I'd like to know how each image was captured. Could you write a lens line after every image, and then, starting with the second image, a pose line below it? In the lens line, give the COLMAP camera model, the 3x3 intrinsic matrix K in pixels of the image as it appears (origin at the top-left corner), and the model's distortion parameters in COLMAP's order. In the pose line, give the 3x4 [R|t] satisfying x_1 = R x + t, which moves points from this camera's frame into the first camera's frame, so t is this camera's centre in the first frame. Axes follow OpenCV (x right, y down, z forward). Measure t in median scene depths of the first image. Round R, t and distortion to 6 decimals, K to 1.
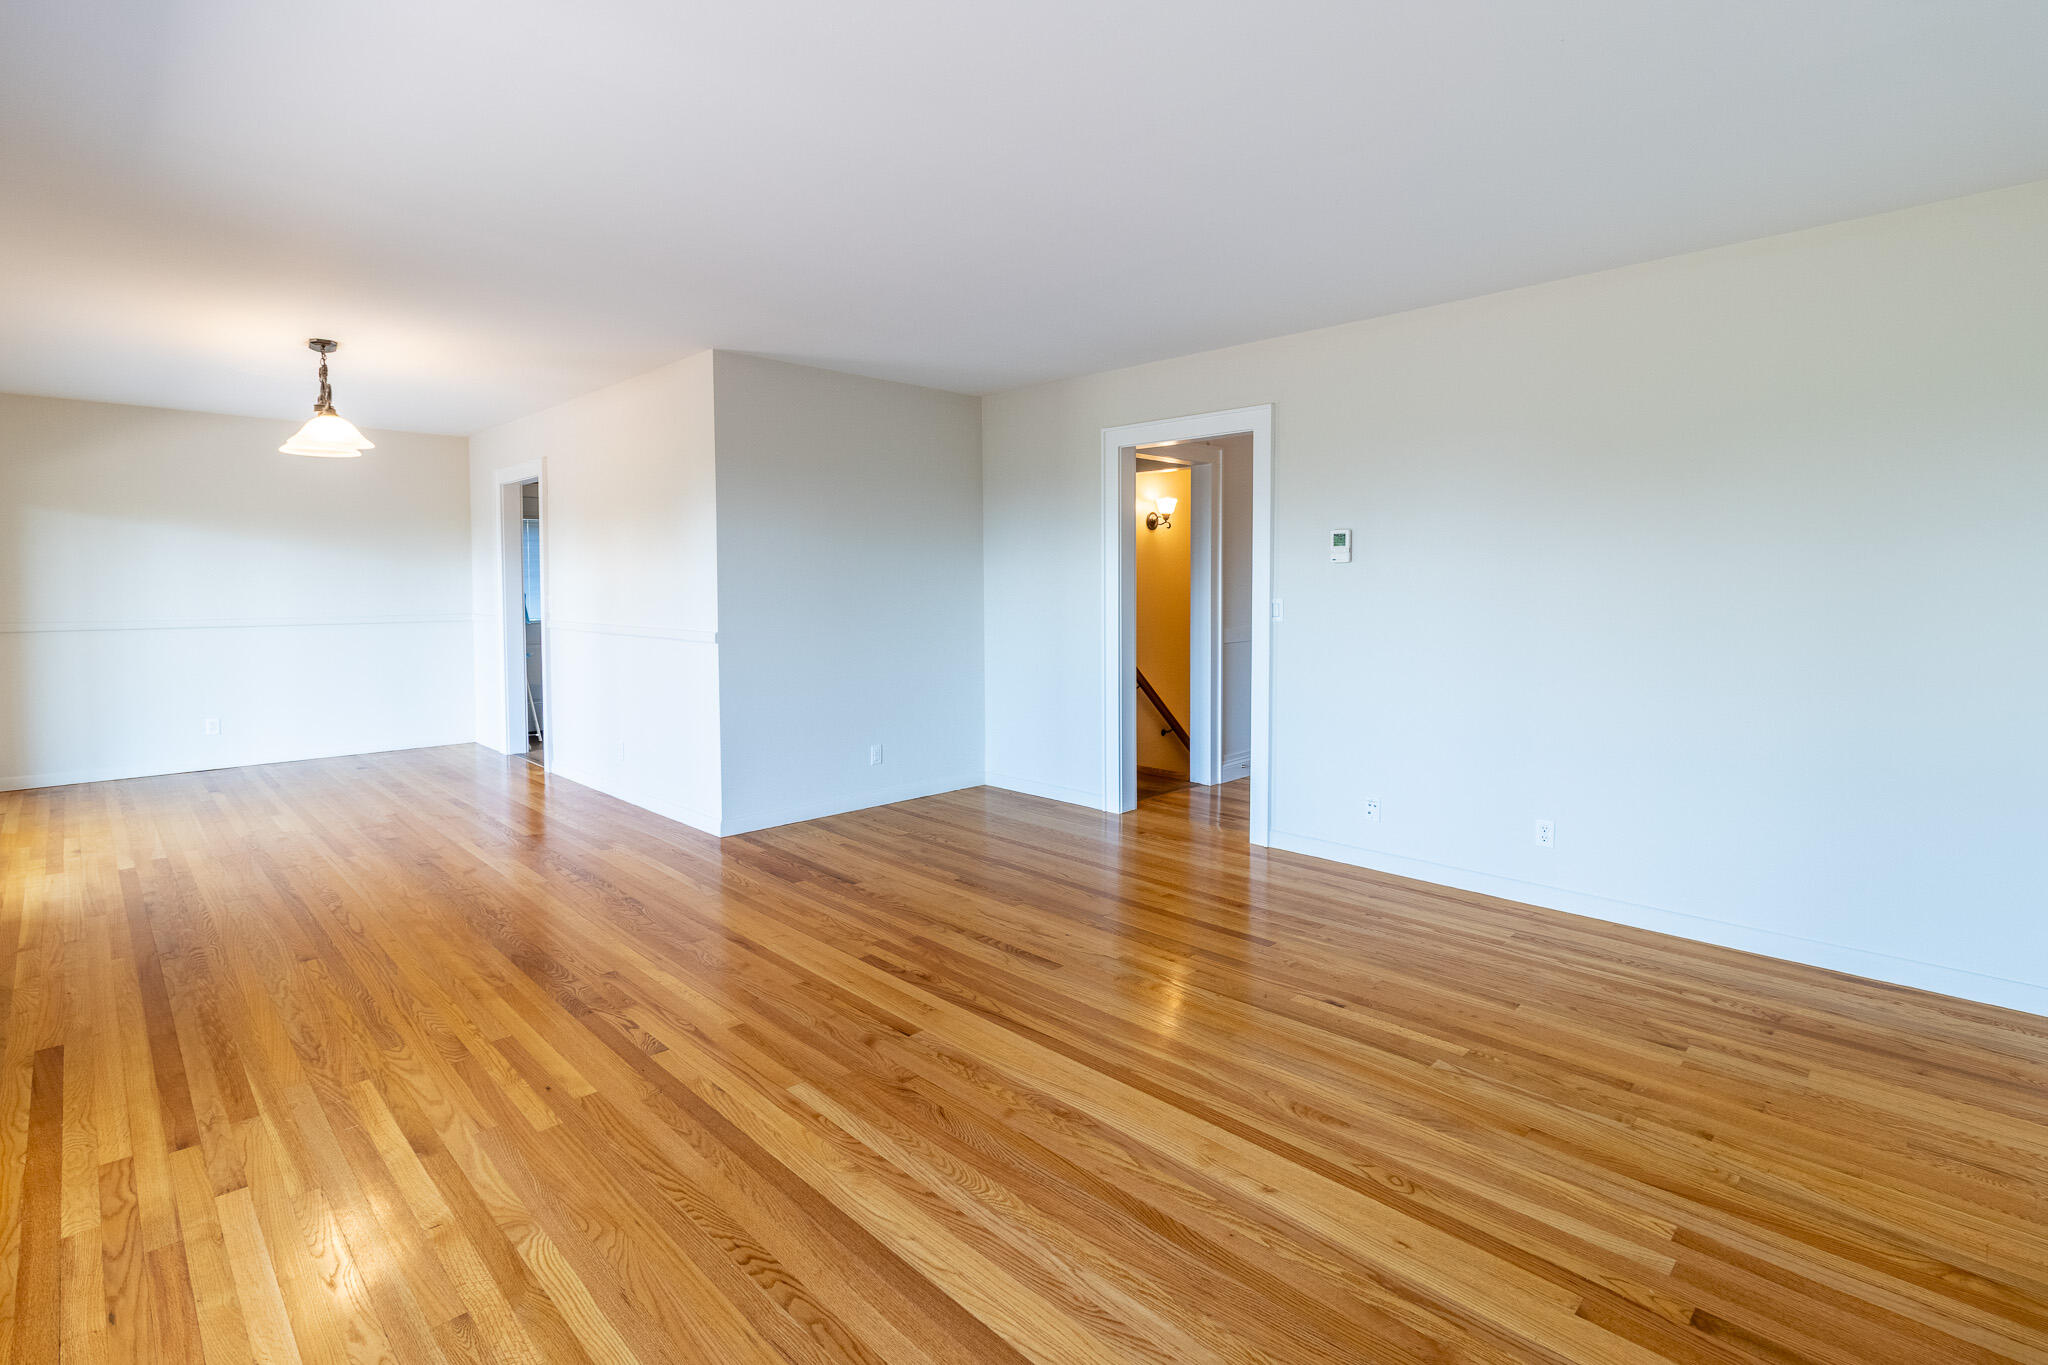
lens RADIAL K [[975.0, 0, 1018.7], [0, 975.0, 623.6], [0, 0, 1]] dist [0.000003, -0.000826]
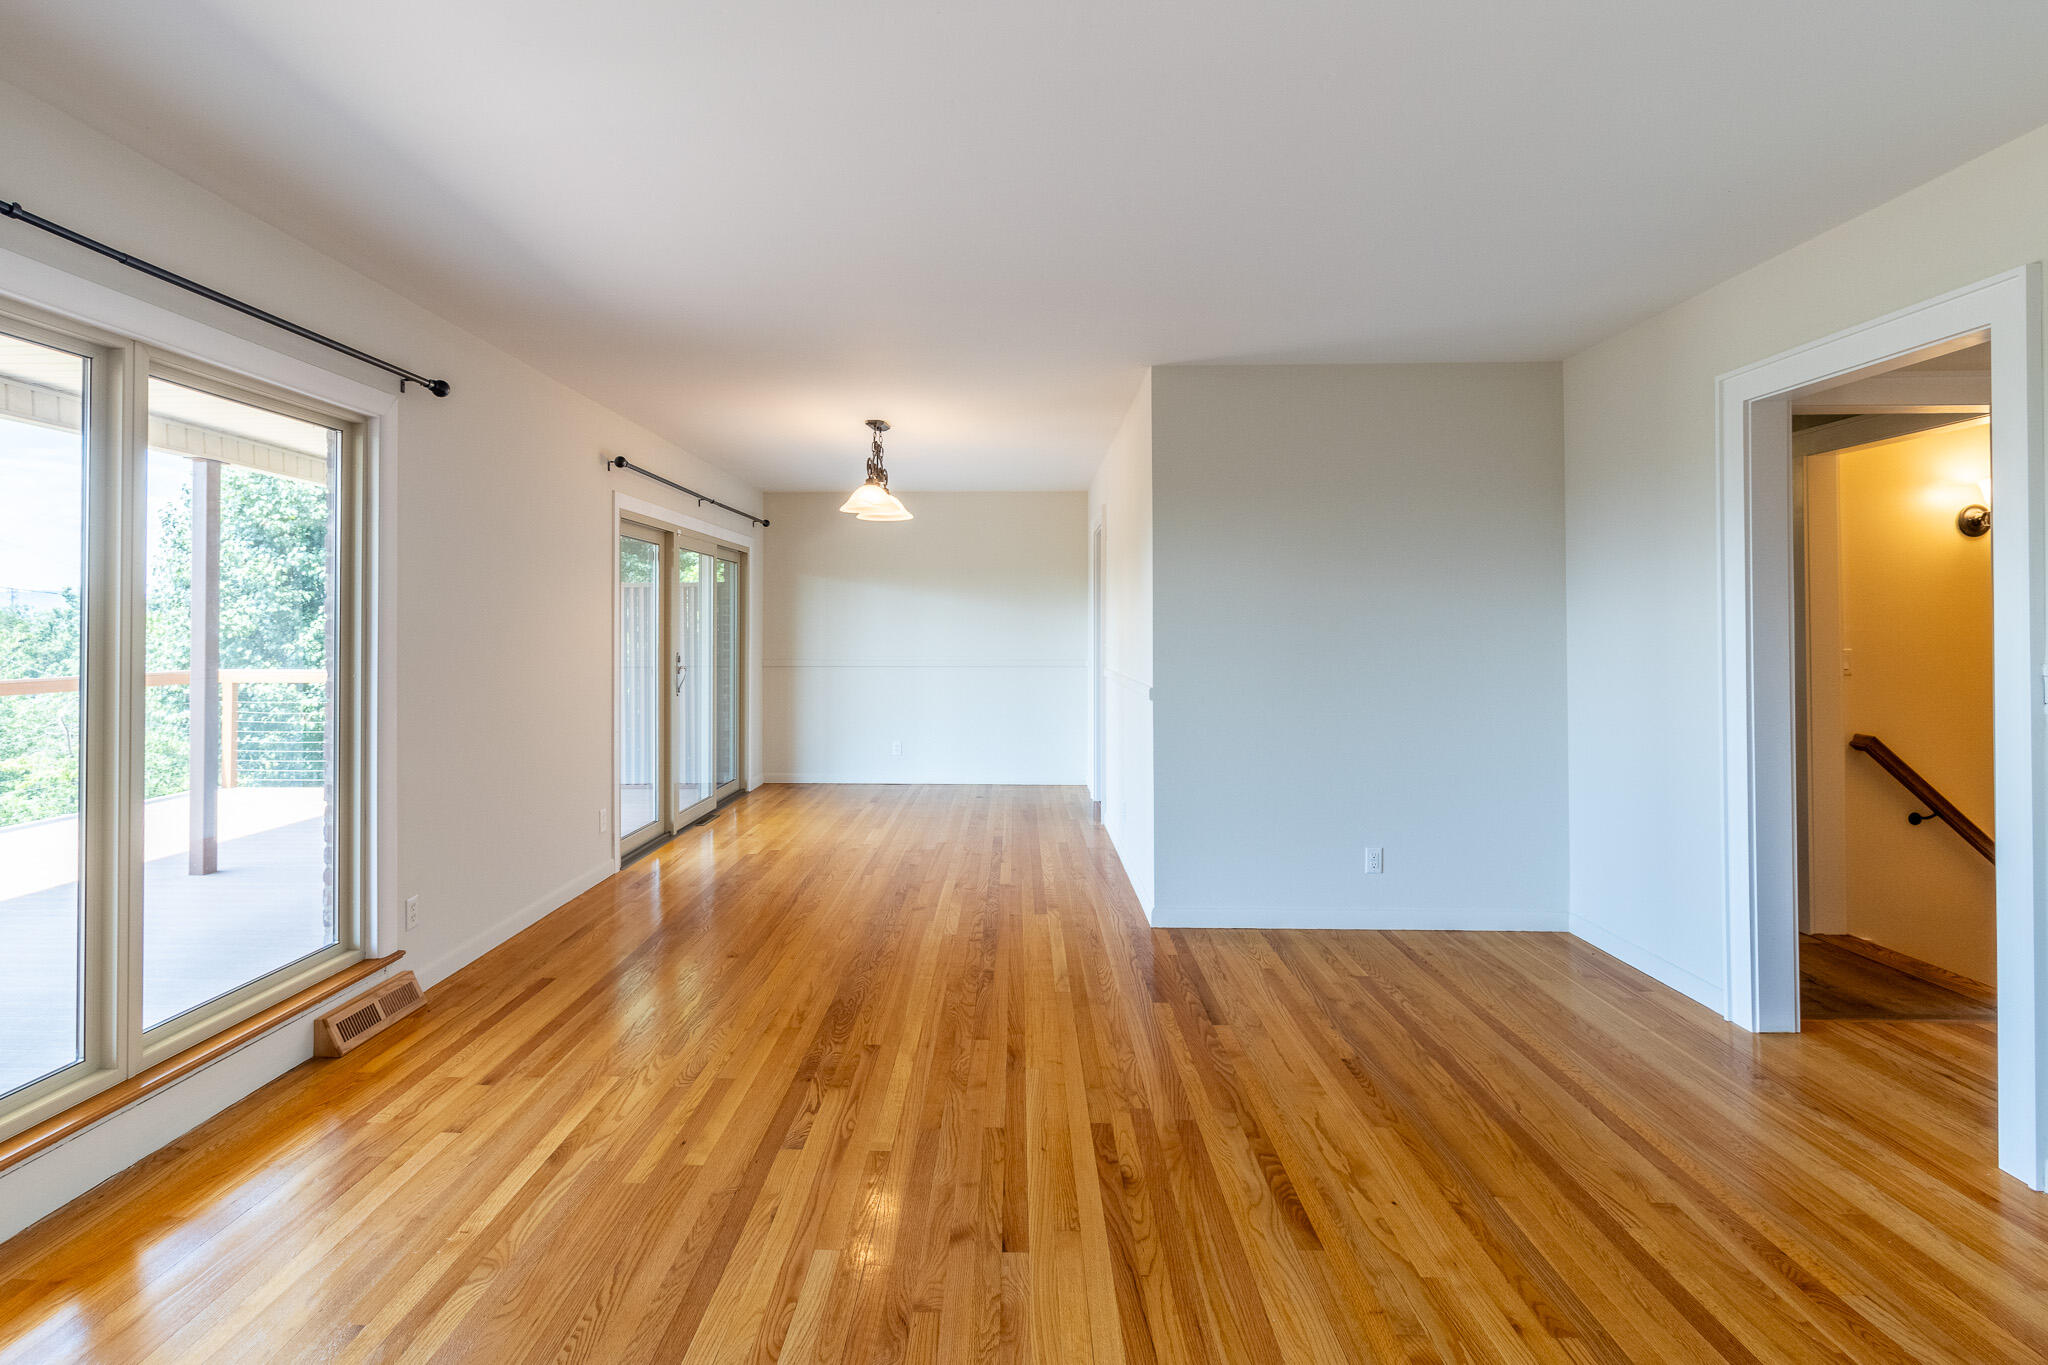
lens RADIAL K [[1038.3, 0, 966.9], [0, 1038.3, 611.9], [0, 0, 1]] dist [0.000285, -0.001520]
pose [[0.678915, -0.012972, -0.734102, 0.367608], [-0.030987, 0.998447, -0.046300, -0.014050], [0.733563, 0.054181, 0.677459, 0.356206]]
